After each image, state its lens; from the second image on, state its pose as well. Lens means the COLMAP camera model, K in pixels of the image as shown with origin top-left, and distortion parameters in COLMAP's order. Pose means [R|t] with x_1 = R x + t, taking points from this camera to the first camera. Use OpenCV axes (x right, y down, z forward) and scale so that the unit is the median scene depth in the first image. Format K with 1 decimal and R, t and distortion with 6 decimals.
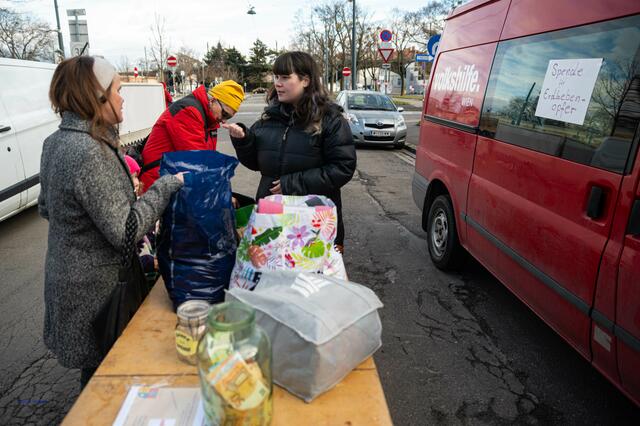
lens RADIAL K [[478.1, 0, 313.9], [0, 478.1, 199.8], [0, 0, 1]] dist [-0.088131, 0.000468]
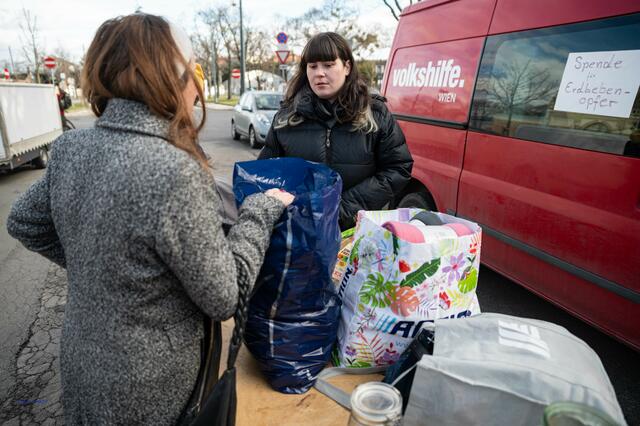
lens RADIAL K [[446.6, 0, 320.0], [0, 446.6, 213.0], [0, 0, 1]] dist [-0.124691, 0.078906]
pose [[0.961241, -0.071515, 0.266273, -0.297937], [0.061125, 0.997017, 0.047115, -0.039870], [-0.268848, -0.029013, 0.962746, 0.276006]]
